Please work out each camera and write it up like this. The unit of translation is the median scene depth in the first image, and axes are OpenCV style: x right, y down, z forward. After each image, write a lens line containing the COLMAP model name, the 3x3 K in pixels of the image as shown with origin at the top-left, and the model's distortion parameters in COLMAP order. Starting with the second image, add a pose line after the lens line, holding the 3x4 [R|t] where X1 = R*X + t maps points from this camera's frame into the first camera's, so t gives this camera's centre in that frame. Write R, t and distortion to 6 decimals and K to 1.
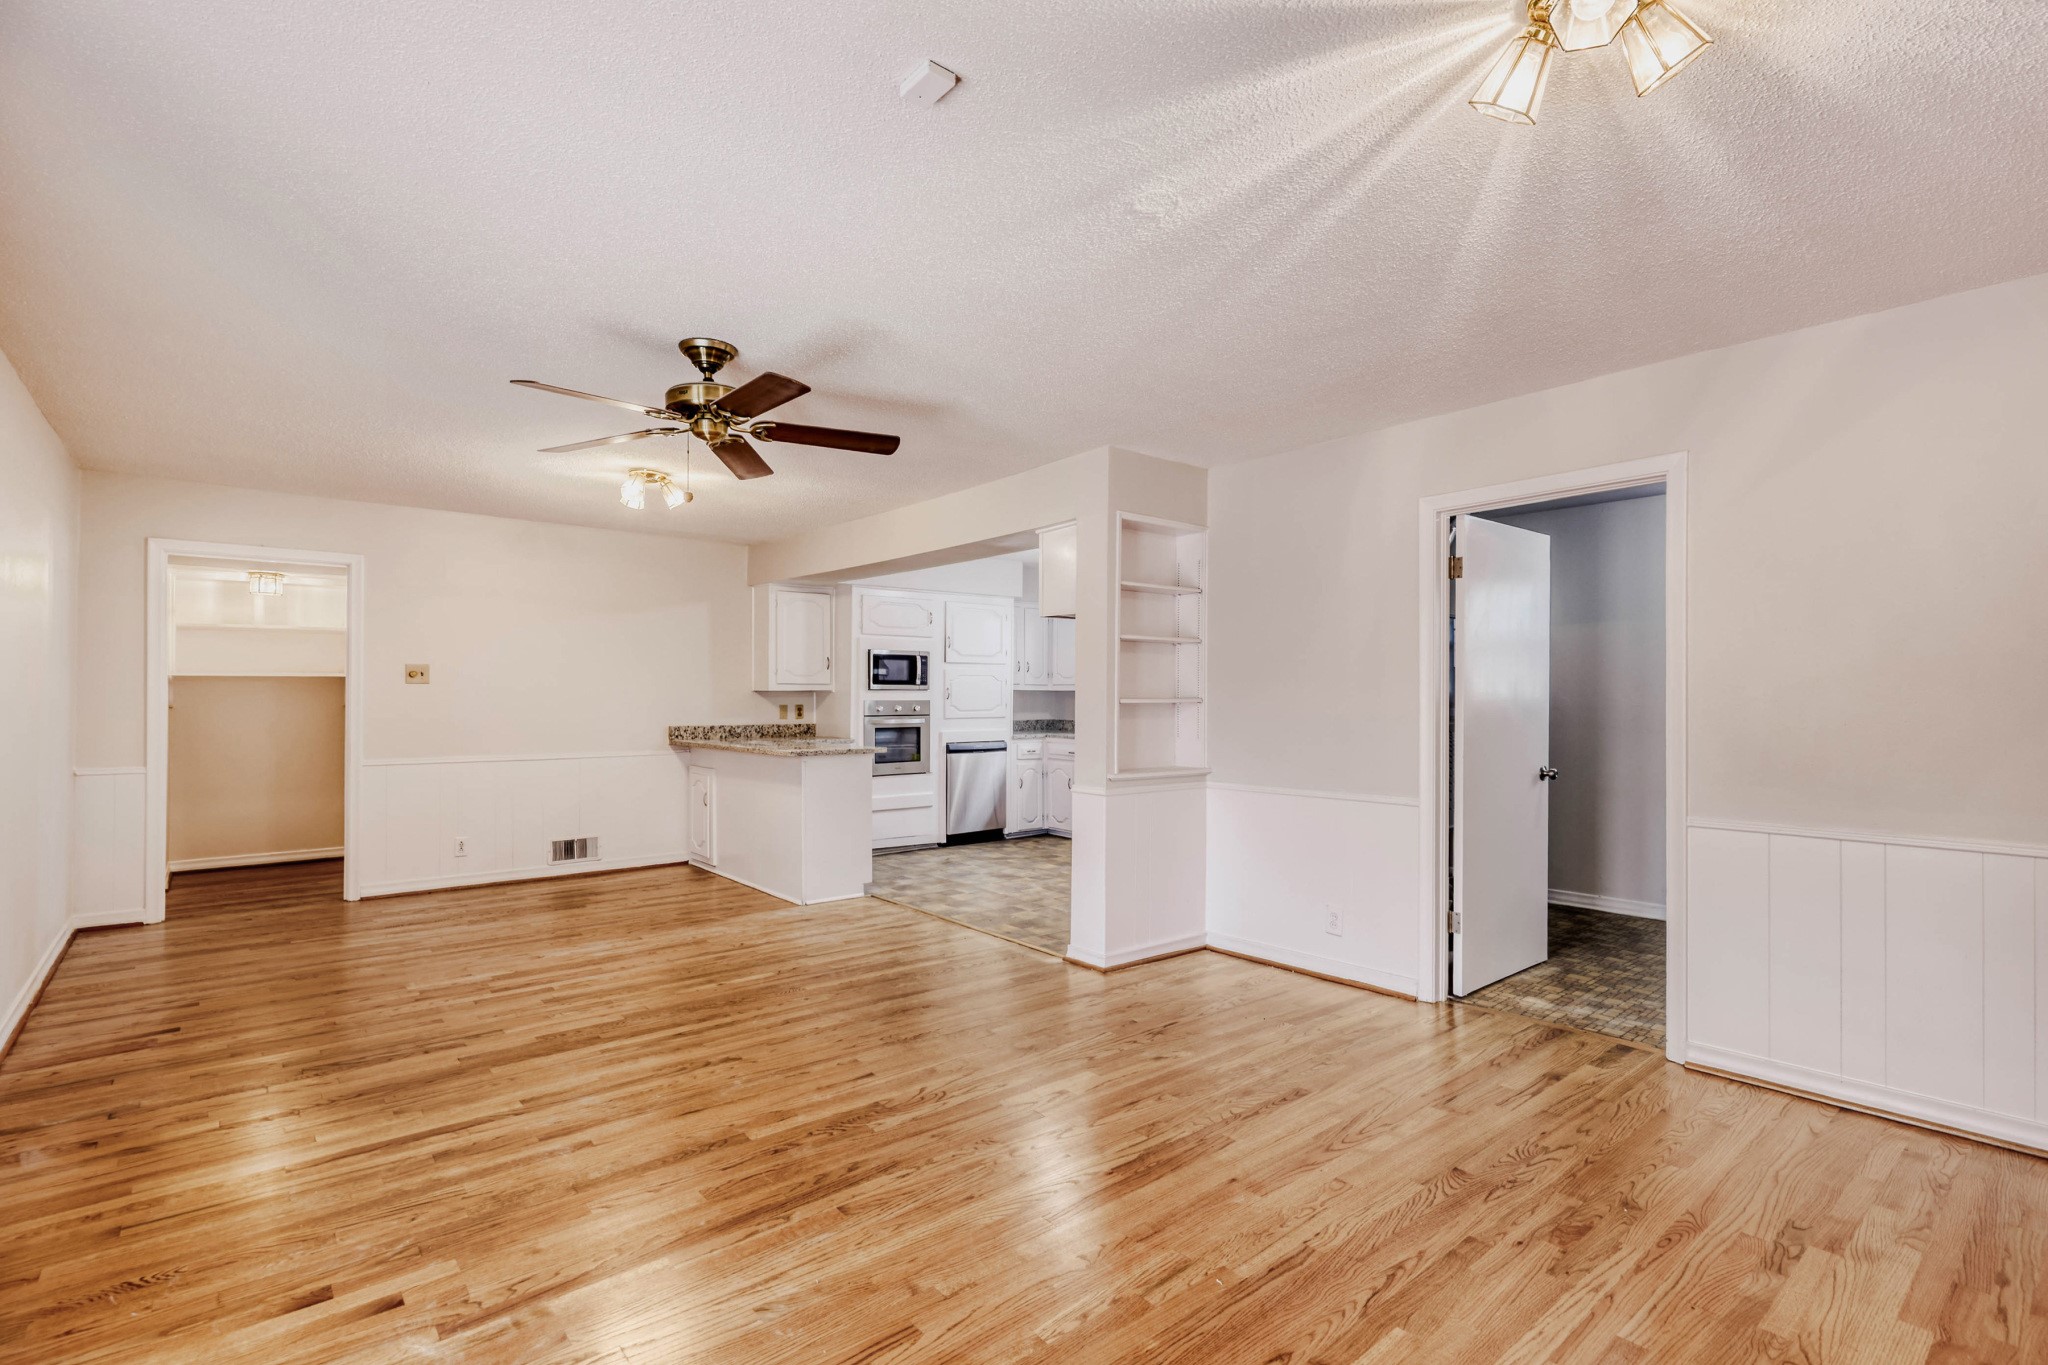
lens RADIAL K [[957.6, 0, 1051.9], [0, 957.6, 692.7], [0, 0, 1]] dist [-0.000040, -0.003498]
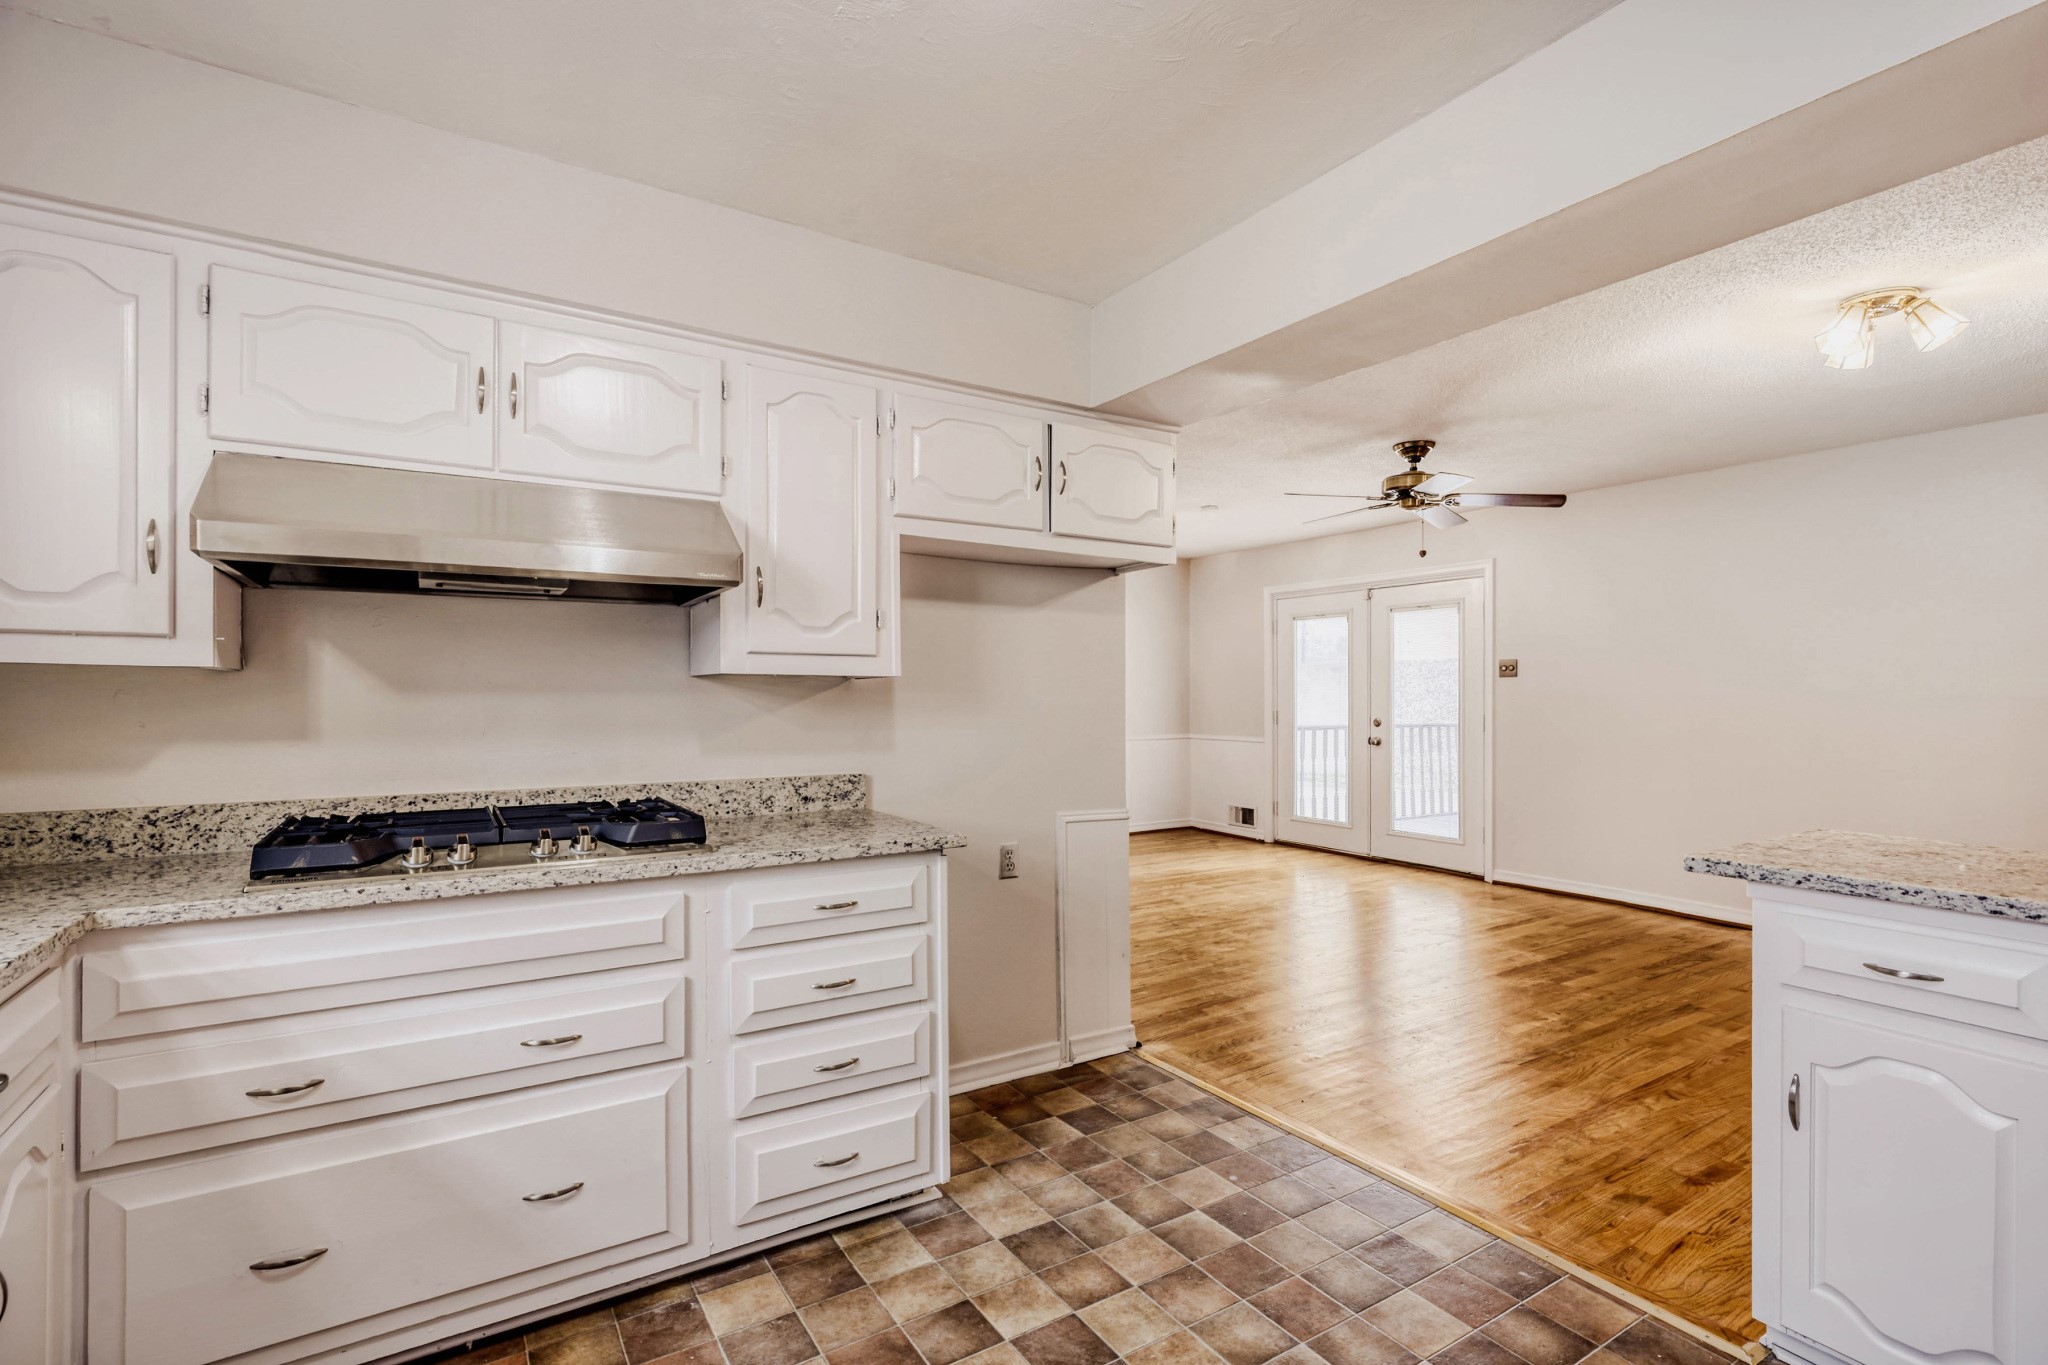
lens RADIAL K [[957.6, 0, 1036.2], [0, 957.6, 689.4], [0, 0, 1]] dist [-0.000040, -0.003498]
pose [[-0.988833, -0.002542, 0.149008, -0.009957], [-0.003250, 0.999985, -0.004509, 0.006215], [-0.148994, -0.004942, -0.988826, 1.427837]]
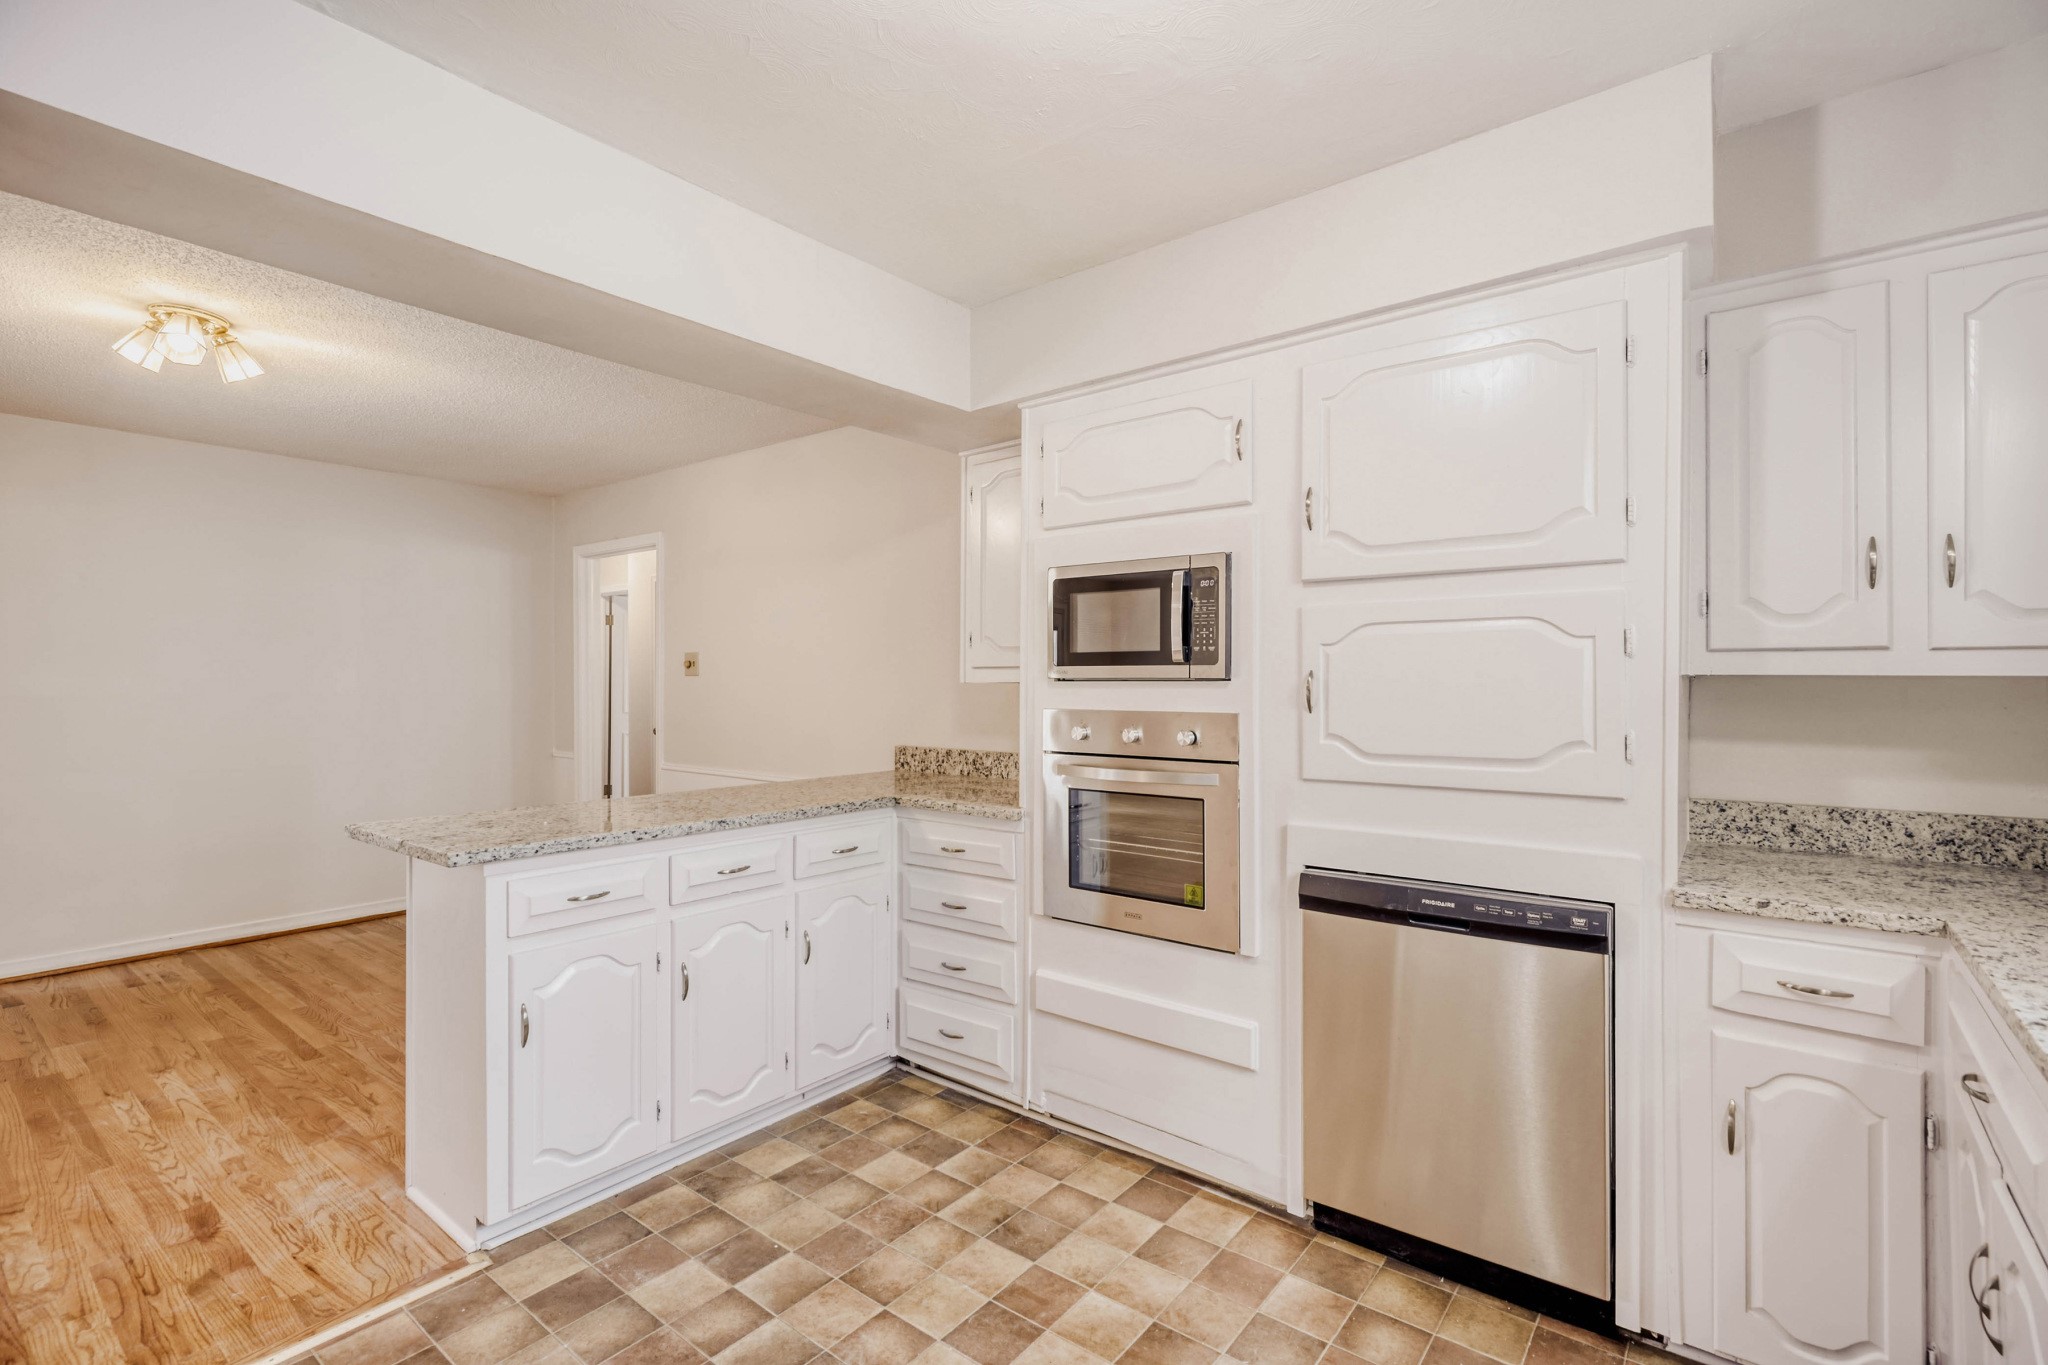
lens RADIAL K [[918.8, 0, 1022.2], [0, 918.8, 681.3], [0, 0, 1]] dist [-0.012552, 0.002115]
pose [[0.190726, -0.002242, -0.981641, 0.195065], [0.001554, 0.999997, -0.001982, -0.002664], [0.981642, -0.001148, 0.190729, 1.216308]]
